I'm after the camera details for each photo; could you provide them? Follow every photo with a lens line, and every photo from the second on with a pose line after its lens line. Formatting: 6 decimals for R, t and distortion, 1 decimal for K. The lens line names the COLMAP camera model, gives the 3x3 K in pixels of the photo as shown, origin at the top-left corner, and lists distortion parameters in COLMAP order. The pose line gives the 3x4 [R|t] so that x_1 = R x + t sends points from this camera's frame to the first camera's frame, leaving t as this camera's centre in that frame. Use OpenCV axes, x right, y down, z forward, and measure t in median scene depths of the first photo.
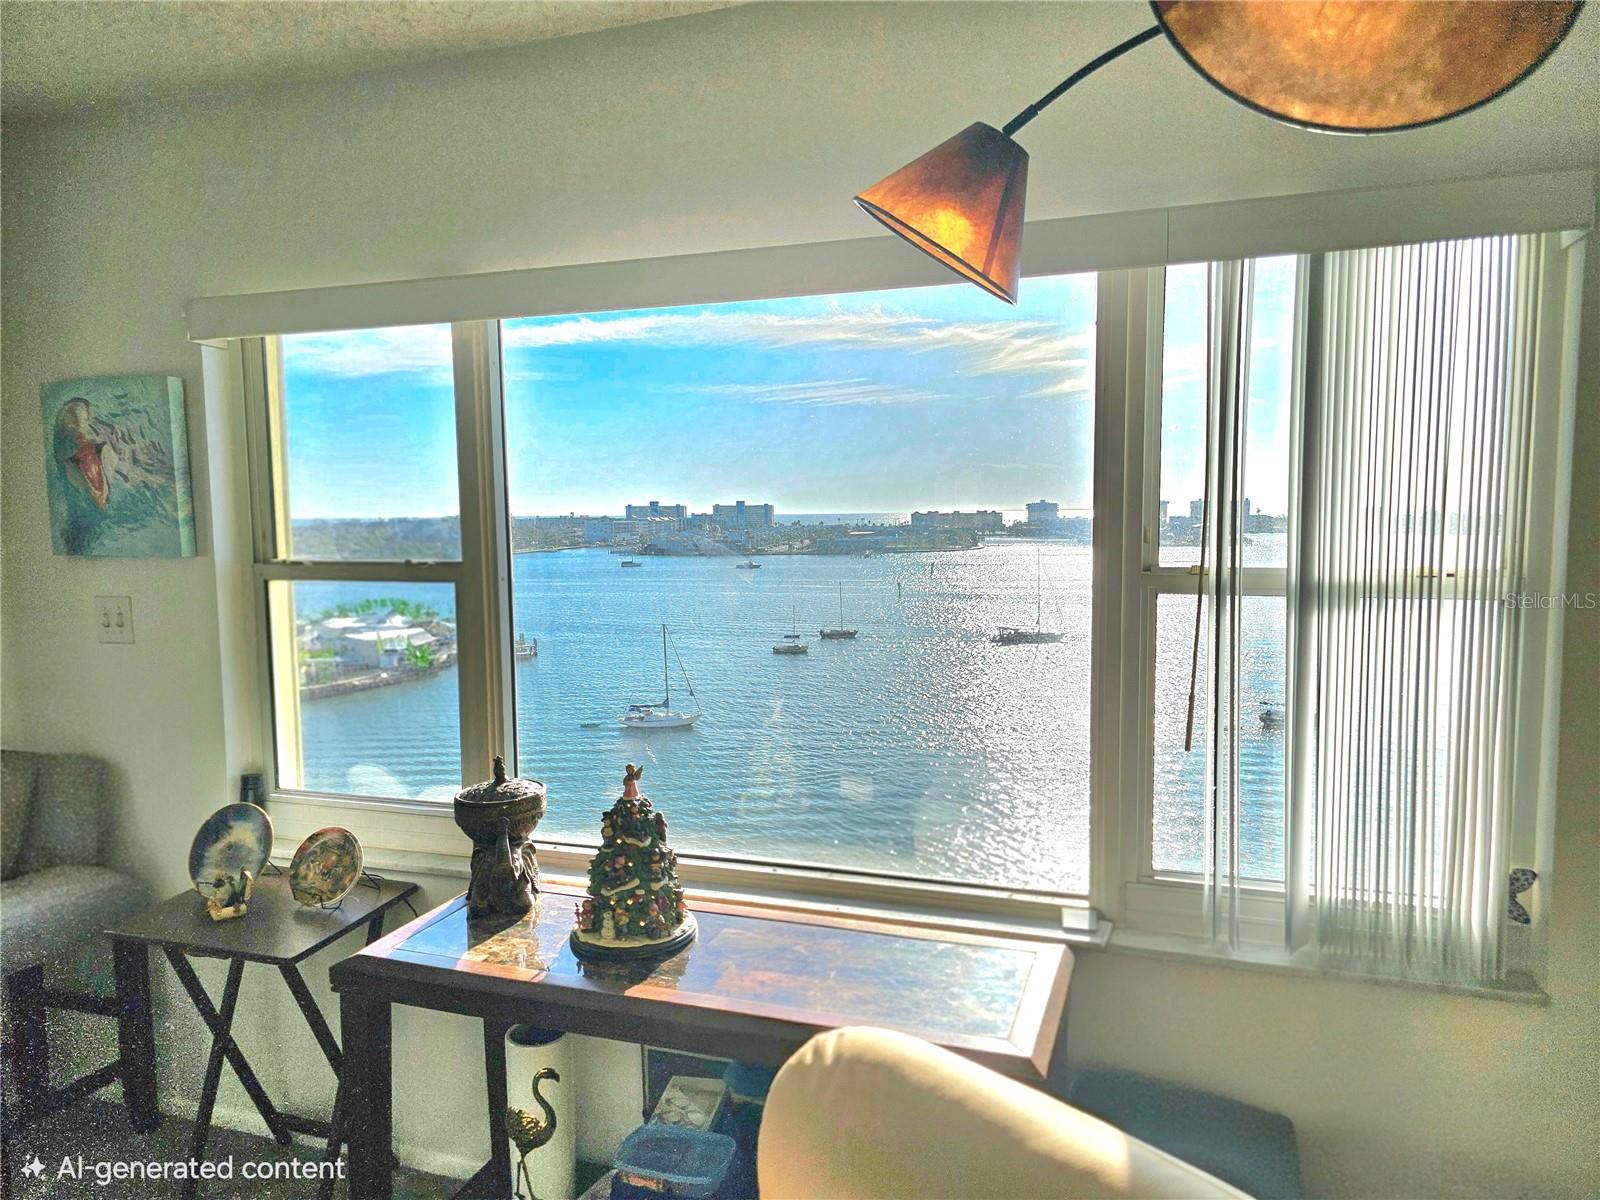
lens RADIAL K [[1079.2, 0, 800.0], [0, 1079.2, 600.0], [0, 0, 1]] dist [0.009775, -0.000081]
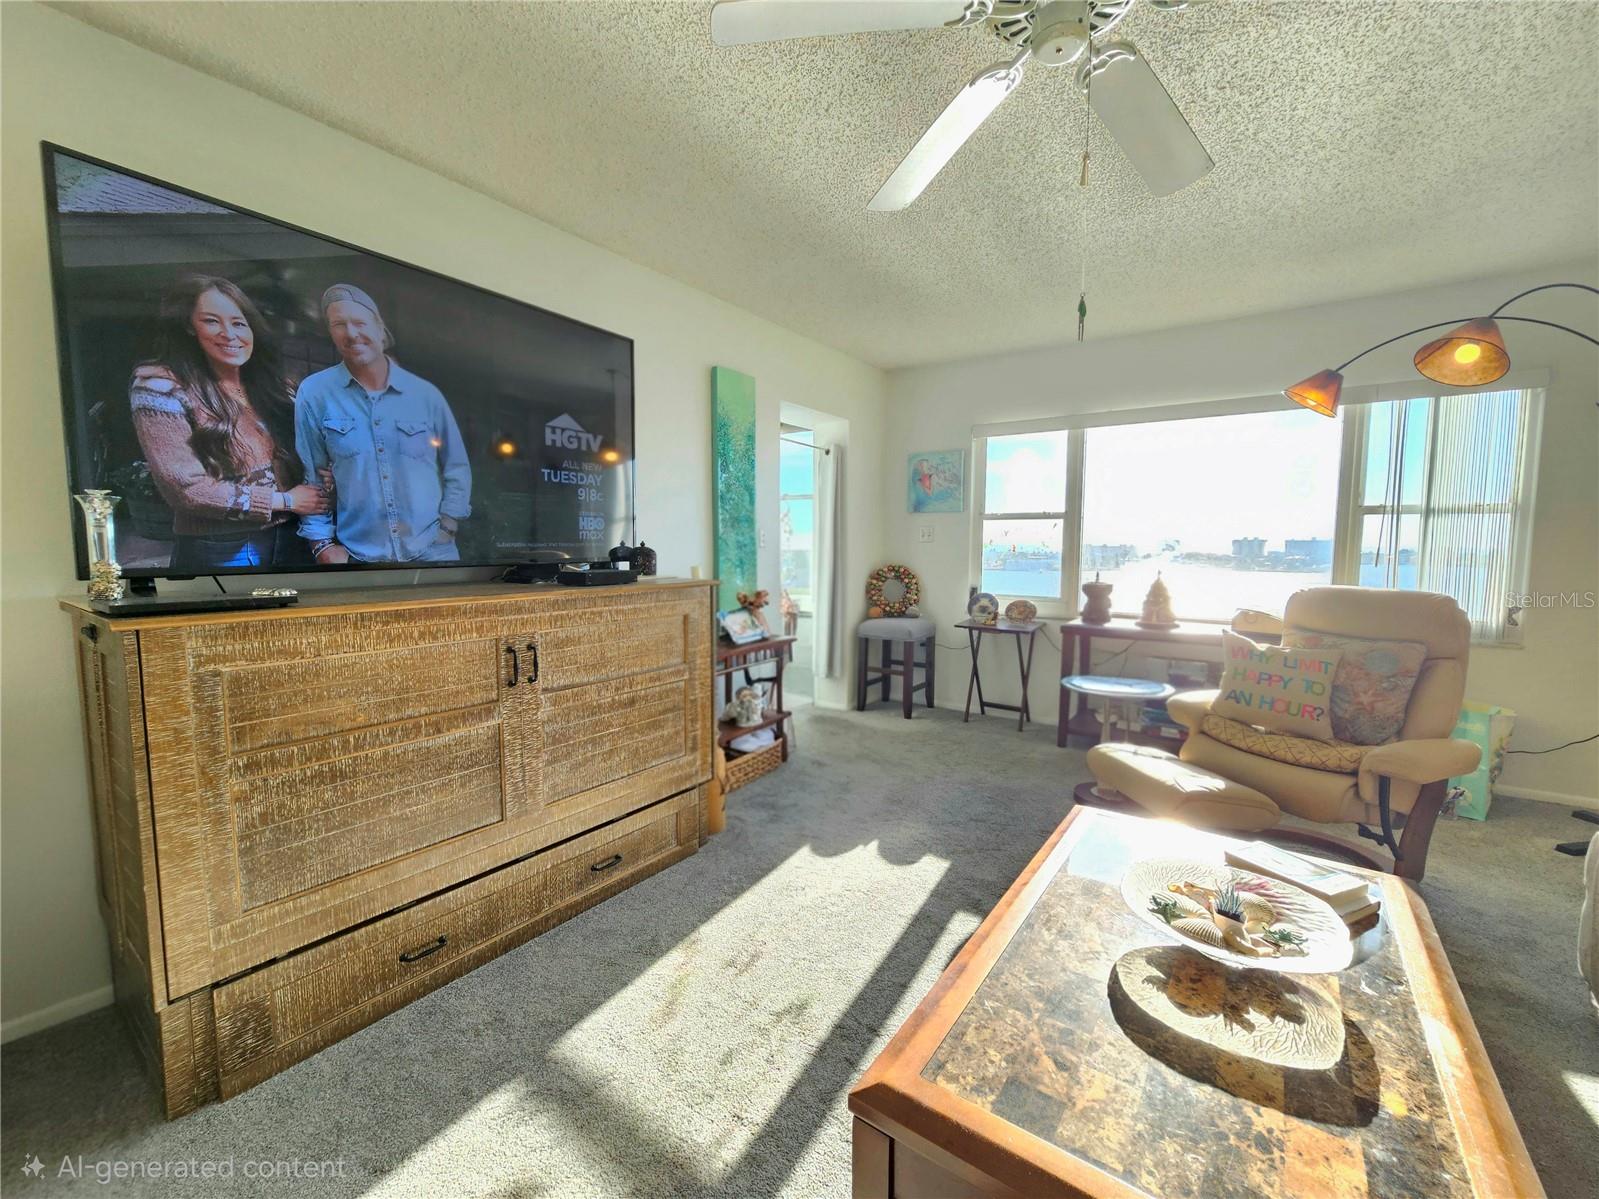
lens RADIAL K [[666.3, 0, 802.7], [0, 666.3, 595.7], [0, 0, 1]] dist [-0.002066, 0.000304]
pose [[0.961384, 0.037624, -0.272627, -0.502236], [-0.039085, 0.999236, 0.000072, 0.216314], [0.272421, 0.010587, 0.962120, -0.907195]]
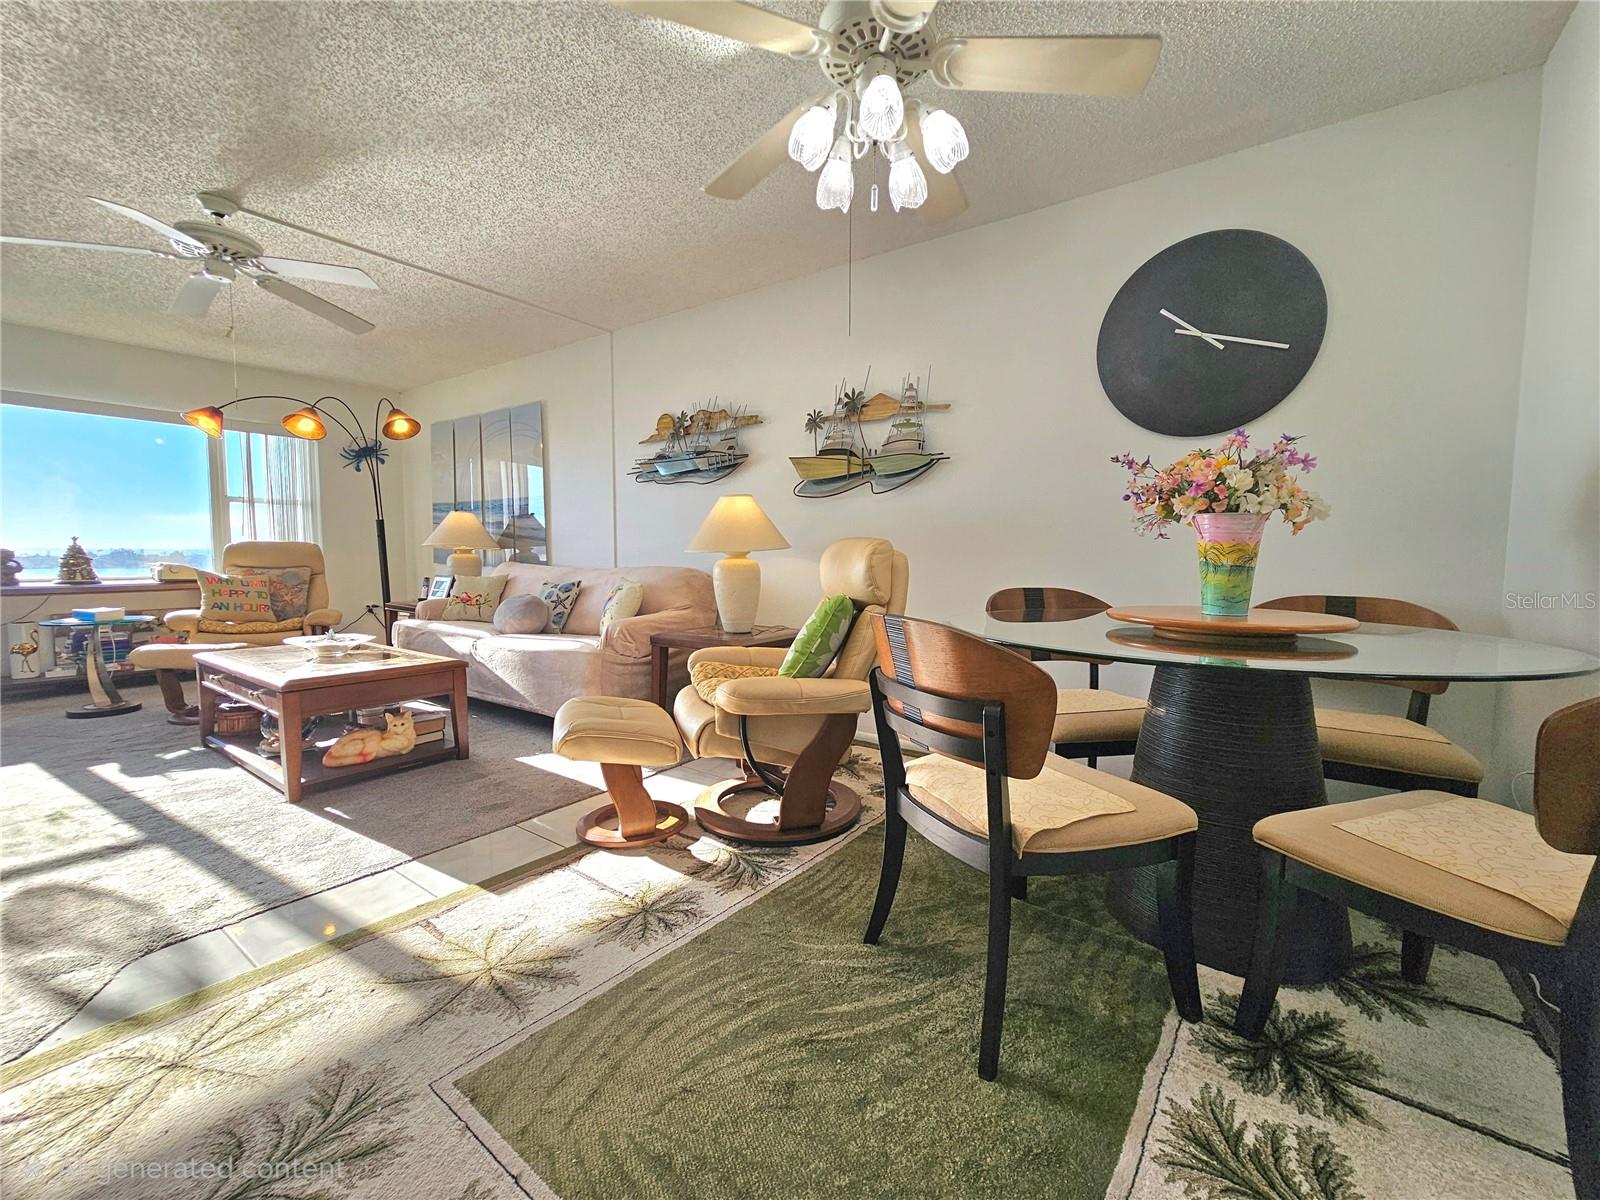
lens RADIAL K [[657.3, 0, 803.9], [0, 657.3, 596.4], [0, 0, 1]] dist [-0.003758, 0.000662]
pose [[0.280226, -0.050791, 0.958589, -1.299660], [0.072233, 0.996884, 0.031704, 0.374655], [-0.957212, 0.060358, 0.283022, -1.616807]]
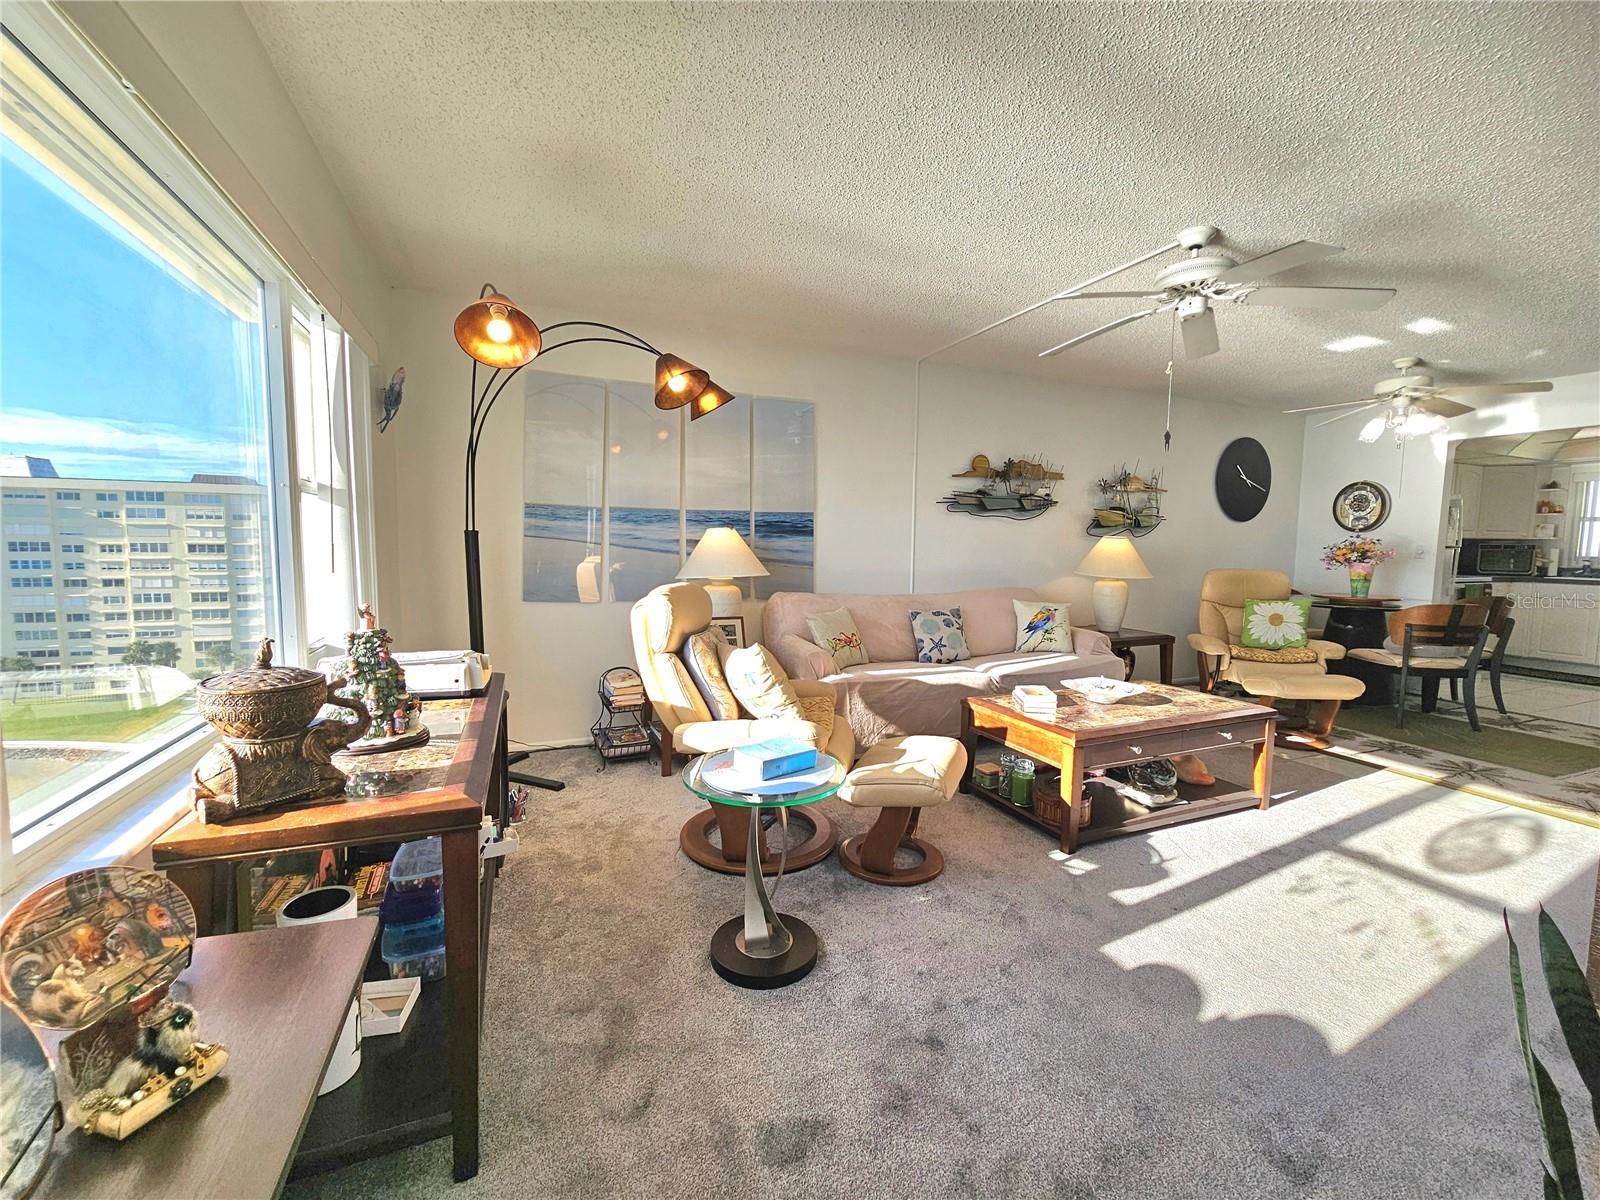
lens RADIAL K [[657.3, 0, 803.9], [0, 657.3, 596.4], [0, 0, 1]] dist [-0.003758, 0.000662]
pose [[-0.671169, -0.057056, 0.739105, -0.856656], [0.060874, 0.989424, 0.131658, 0.058768], [-0.738800, 0.133357, -0.660598, 0.909351]]
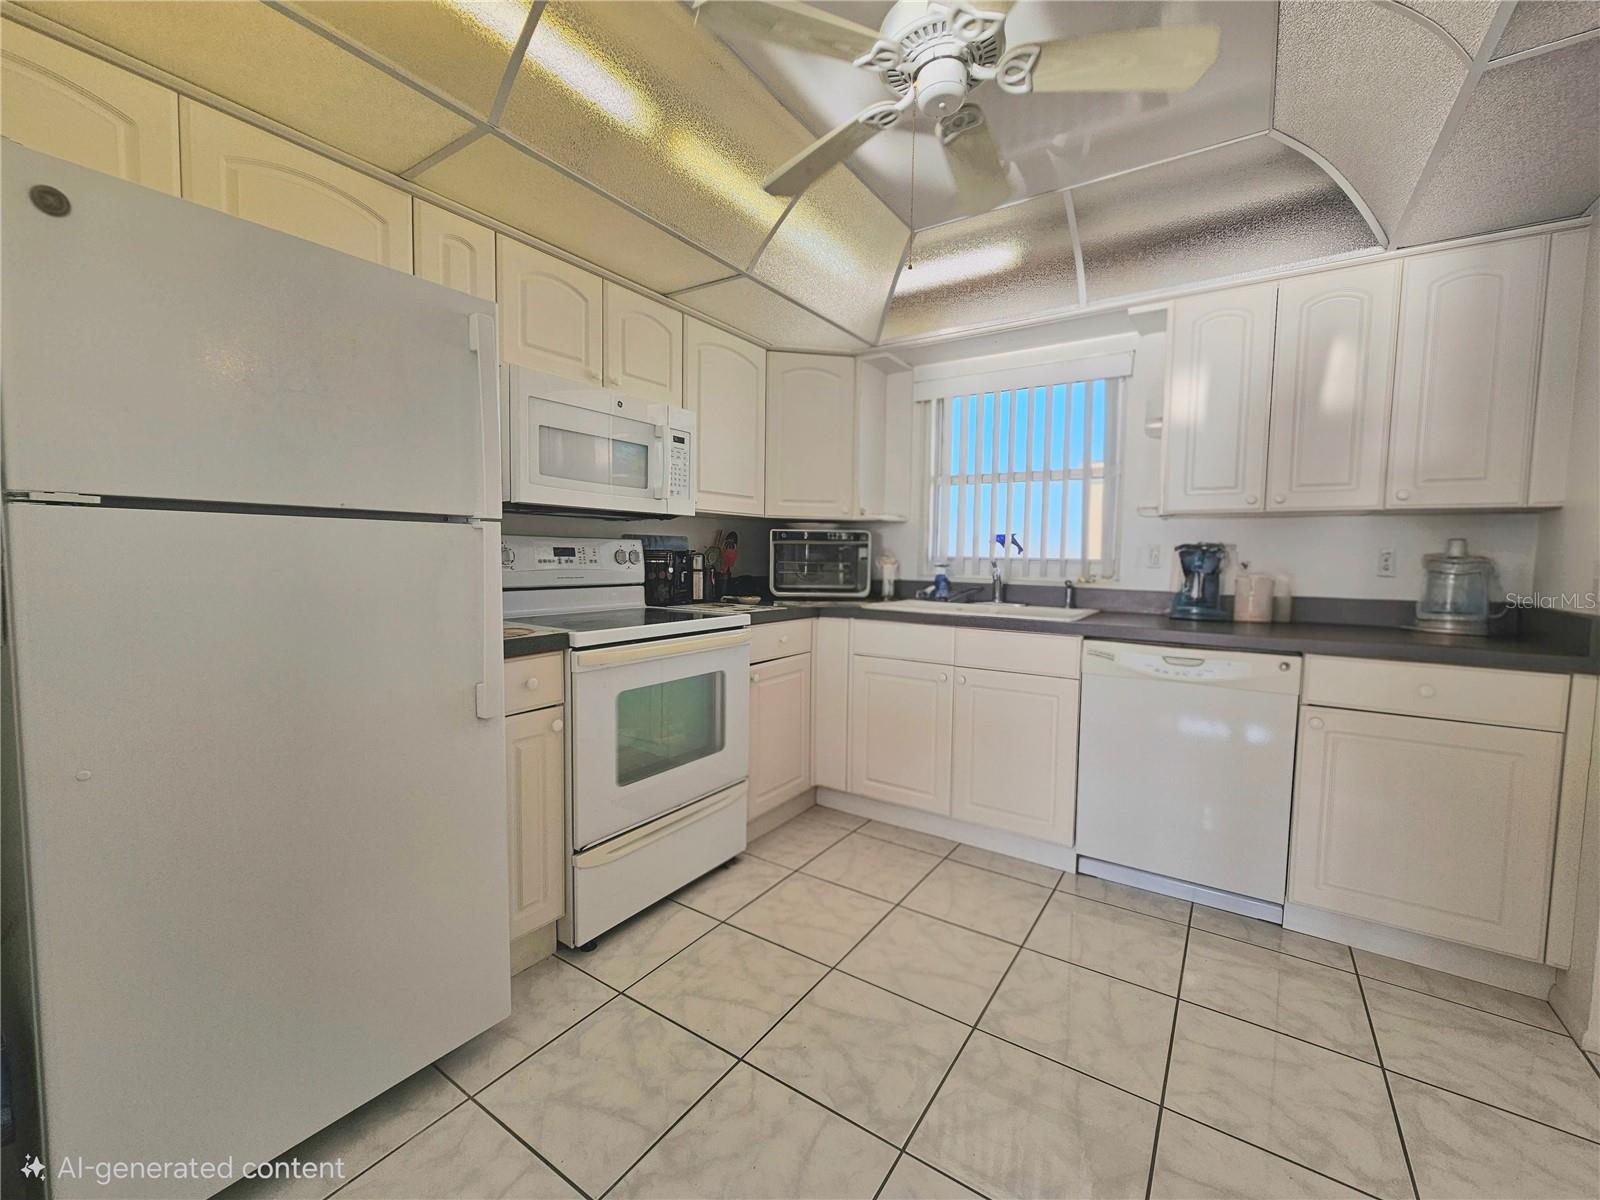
lens RADIAL K [[657.3, 0, 803.9], [0, 657.3, 596.4], [0, 0, 1]] dist [-0.003758, 0.000662]
pose [[-0.965453, -0.018985, 0.259886, -1.102814], [0.020403, 0.988773, 0.148029, 0.334320], [-0.259778, 0.148218, -0.954226, -2.038044]]
